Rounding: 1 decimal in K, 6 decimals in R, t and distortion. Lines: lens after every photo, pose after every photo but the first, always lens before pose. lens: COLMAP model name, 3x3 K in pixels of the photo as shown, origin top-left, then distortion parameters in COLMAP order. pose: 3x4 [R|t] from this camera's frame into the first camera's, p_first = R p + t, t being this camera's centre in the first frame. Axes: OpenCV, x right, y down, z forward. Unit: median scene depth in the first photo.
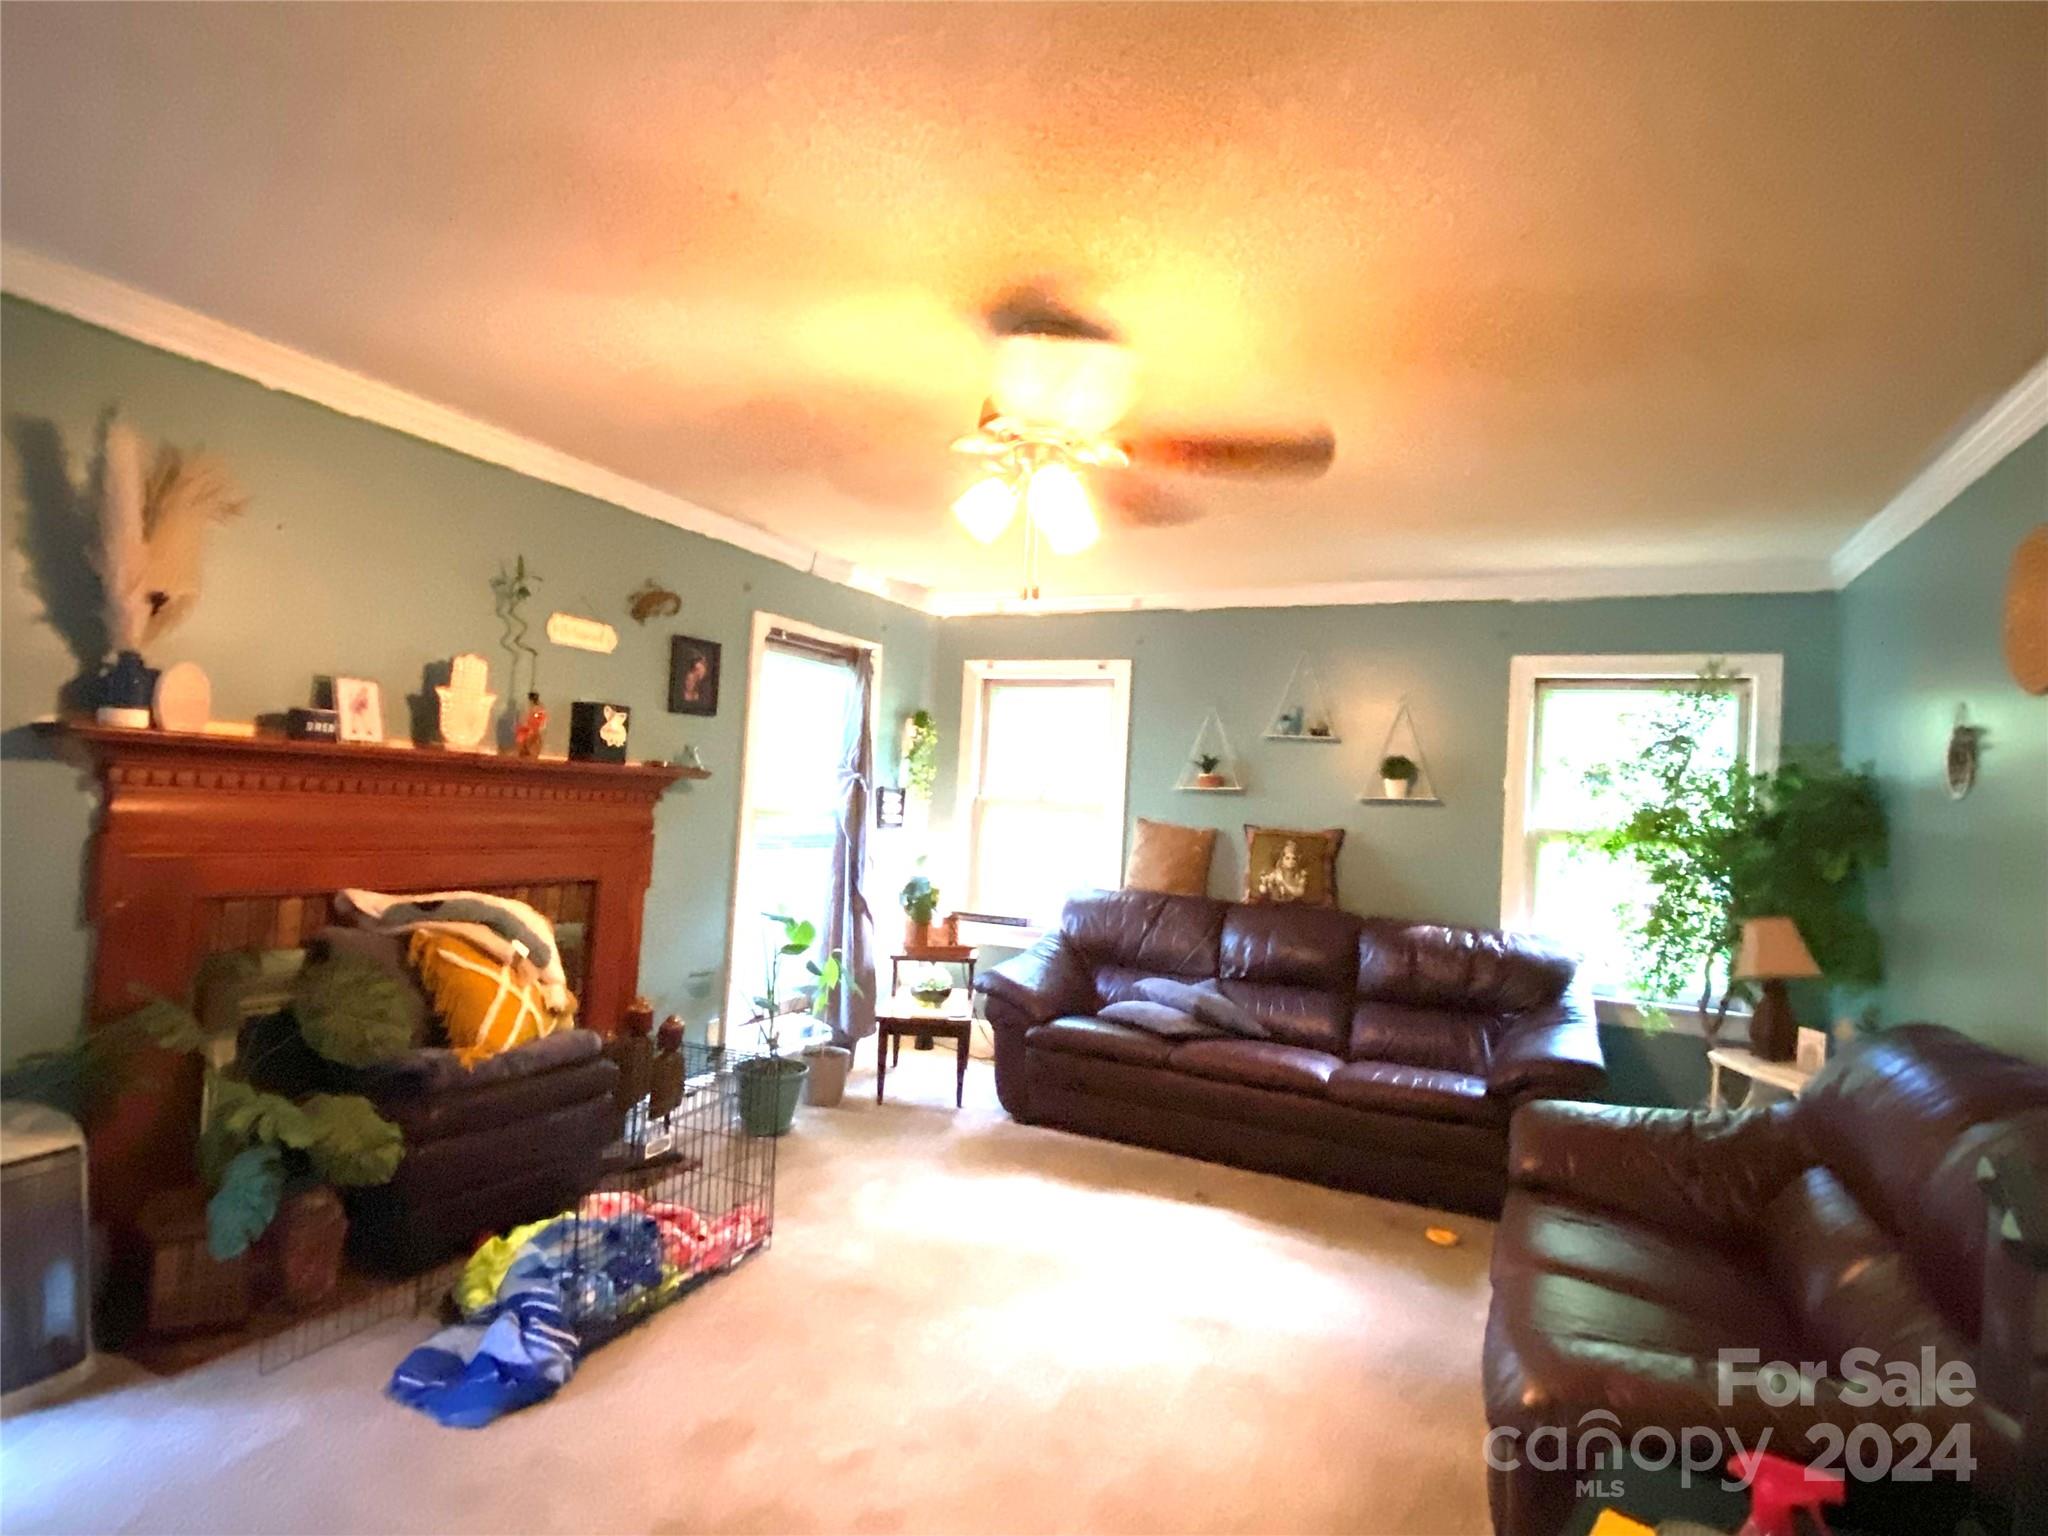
lens RADIAL K [[1063.4, 0, 1015.1], [0, 1063.4, 757.0], [0, 0, 1]] dist [0.075230, -0.082373]
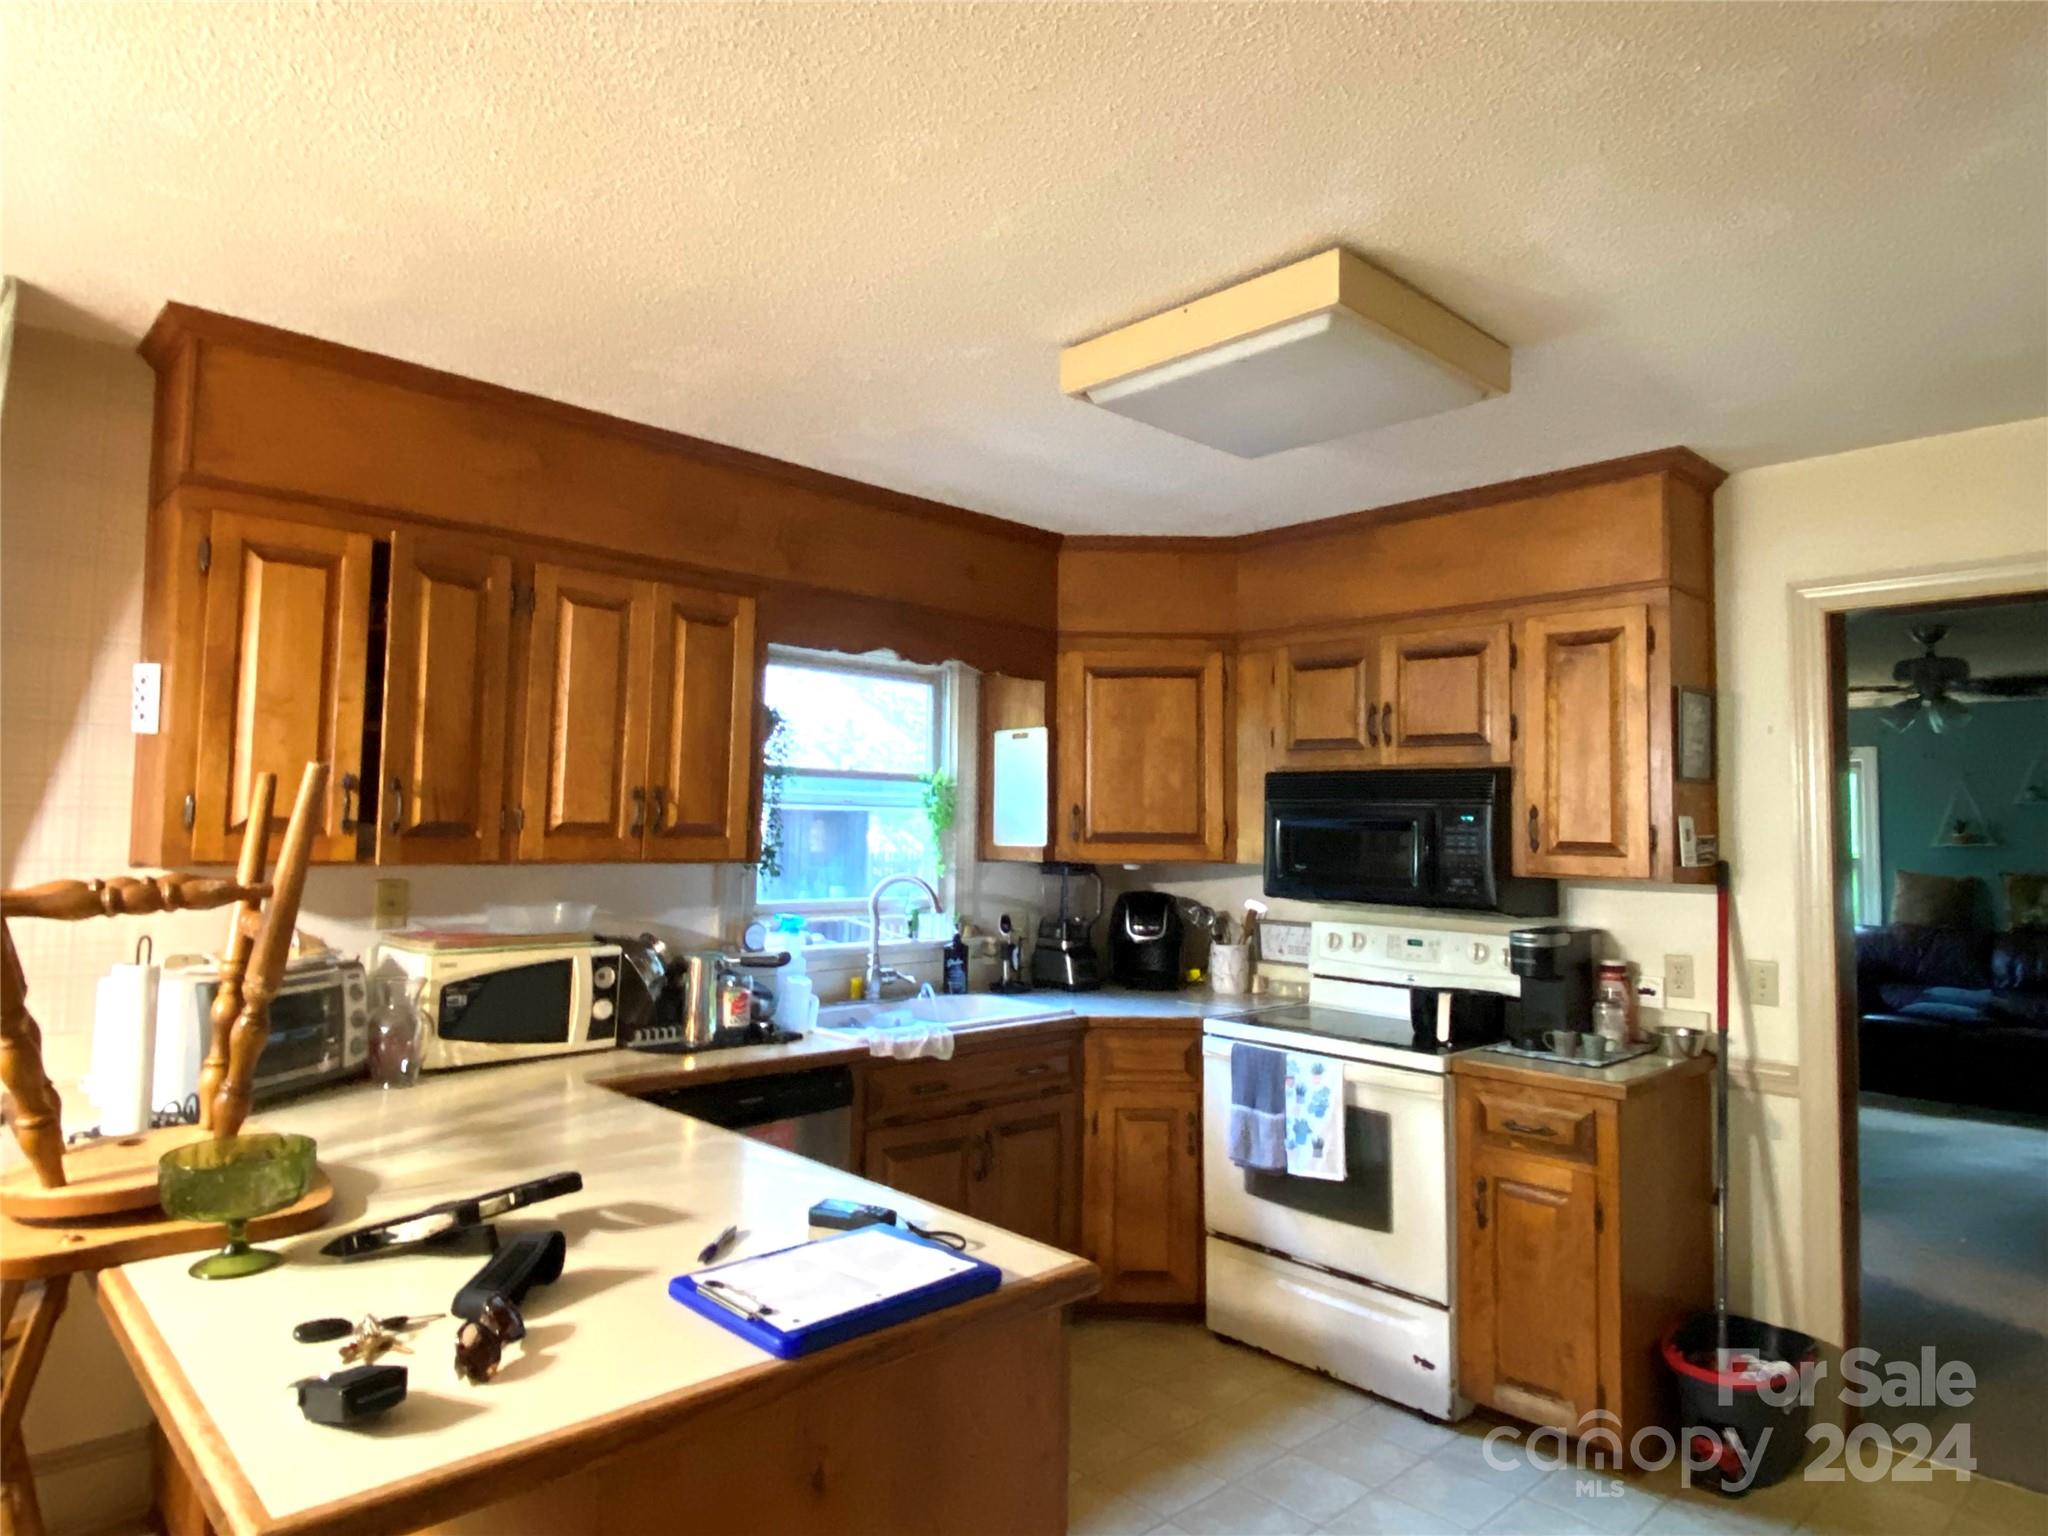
lens RADIAL K [[1226.1, 0, 1030.4], [0, 1226.1, 761.4], [0, 0, 1]] dist [-0.003816, -0.003076]
pose [[0.939120, -0.053005, -0.339476, -0.390671], [0.039784, 0.998158, -0.045792, -0.050887], [0.341278, 0.029499, 0.939500, -0.814809]]
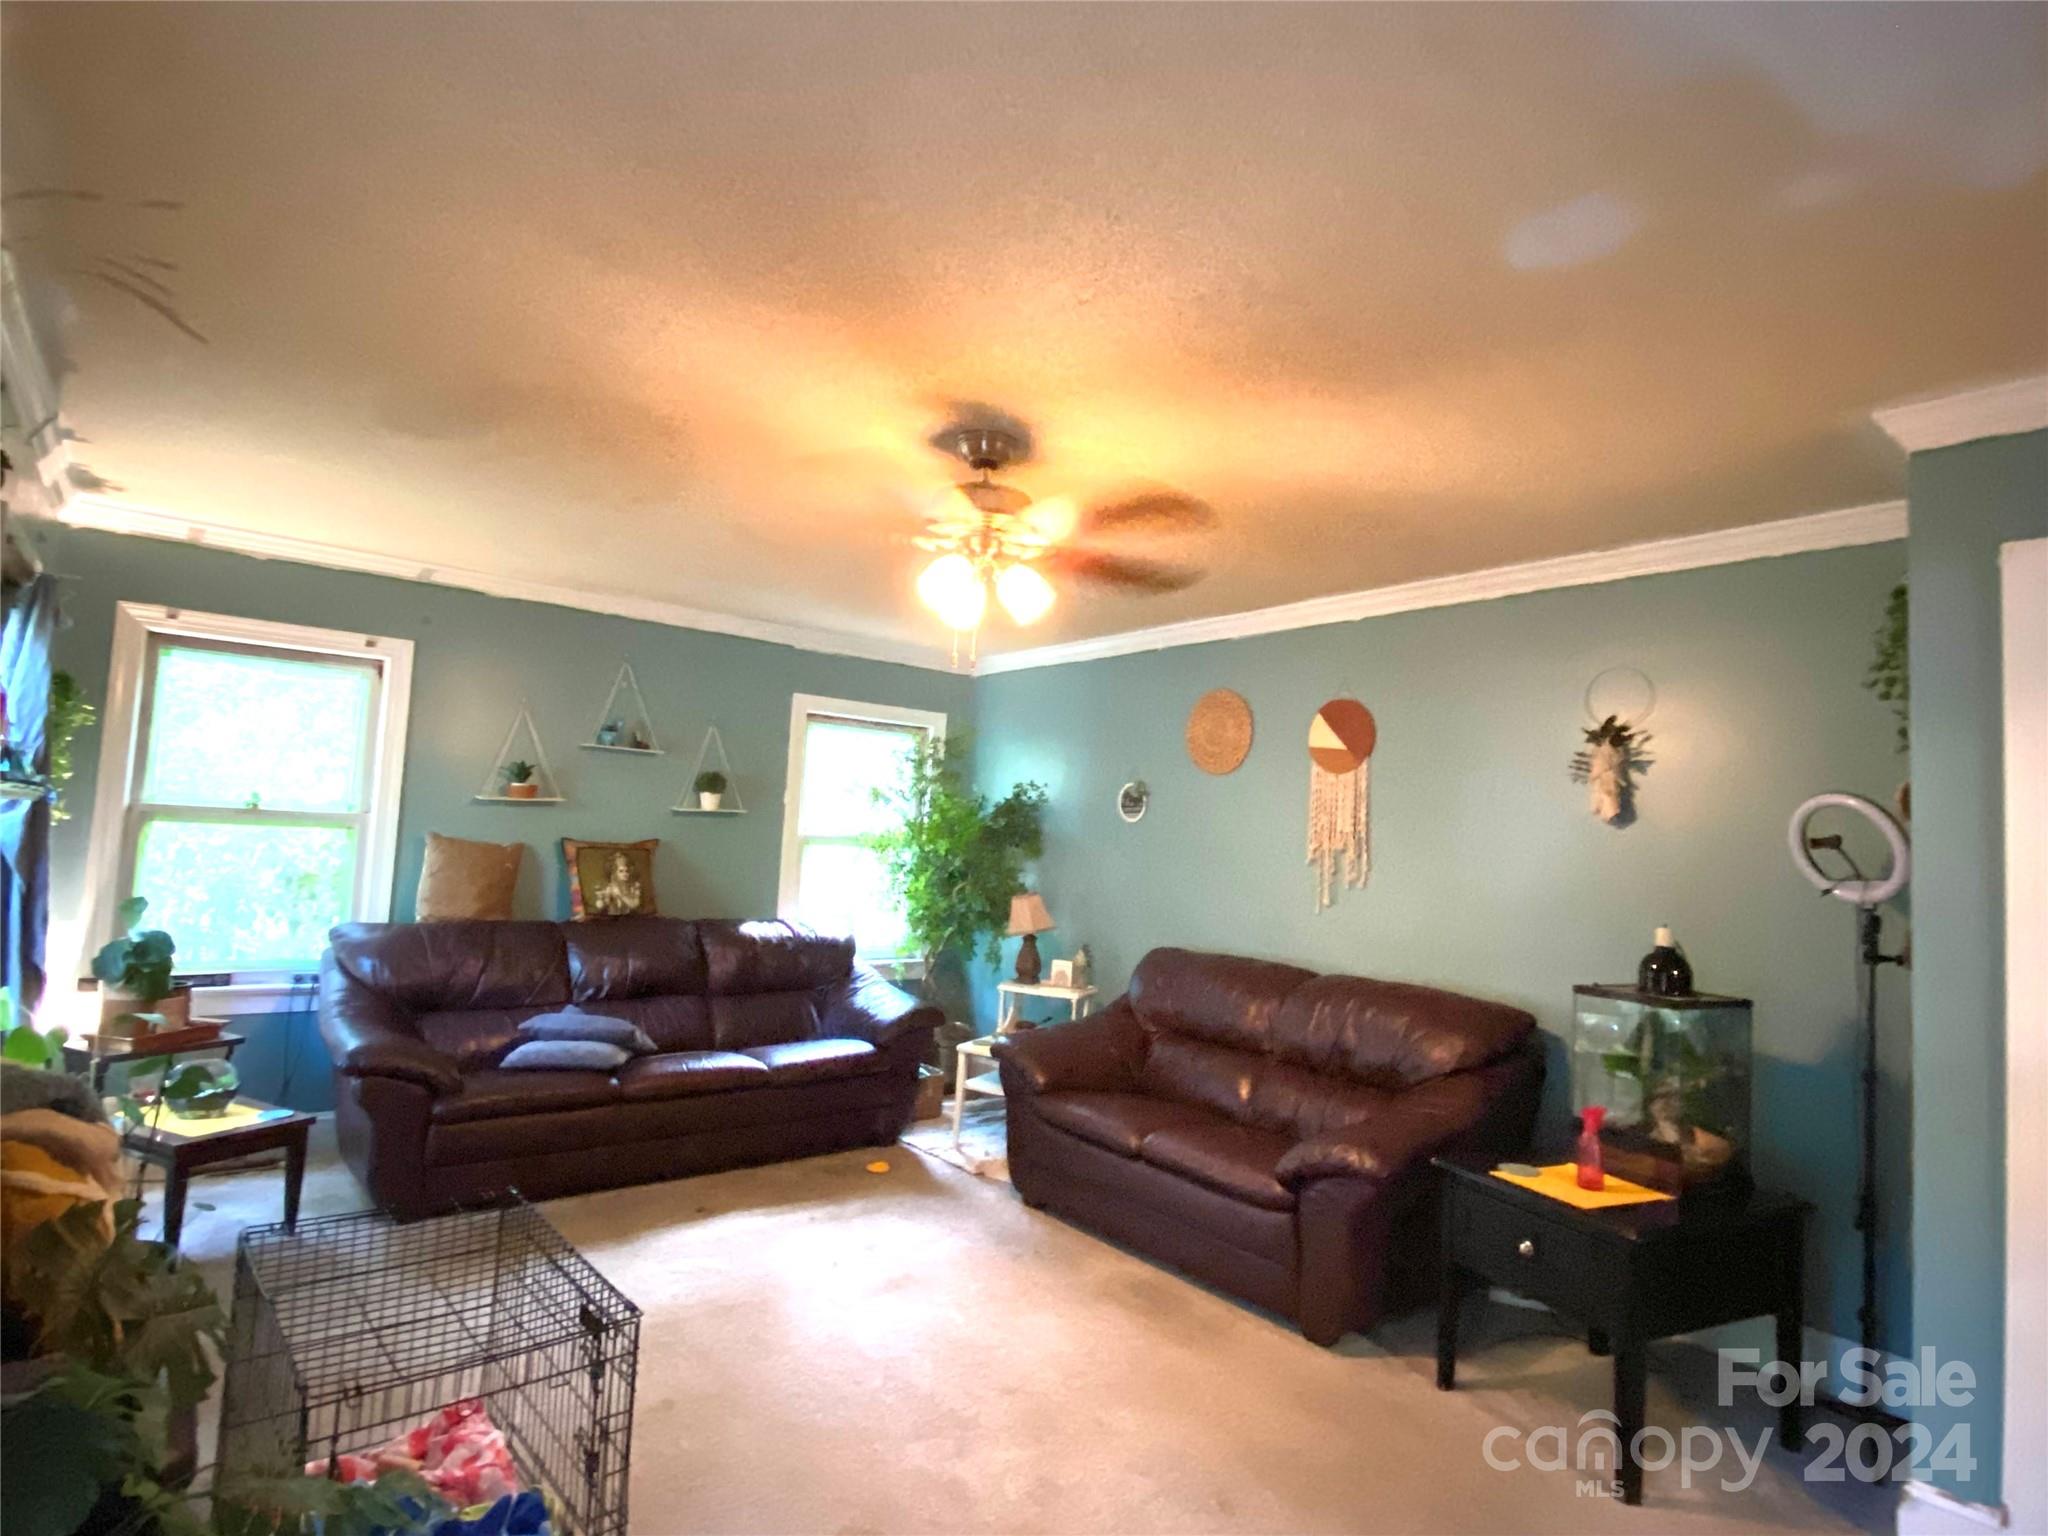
lens RADIAL K [[1063.4, 0, 1015.1], [0, 1063.4, 757.0], [0, 0, 1]] dist [0.075230, -0.082373]
pose [[0.430179, 0.034988, 0.902065, -0.495294], [-0.056938, 0.998311, -0.011568, -0.020839], [-0.900946, -0.046385, 0.431445, 0.243720]]
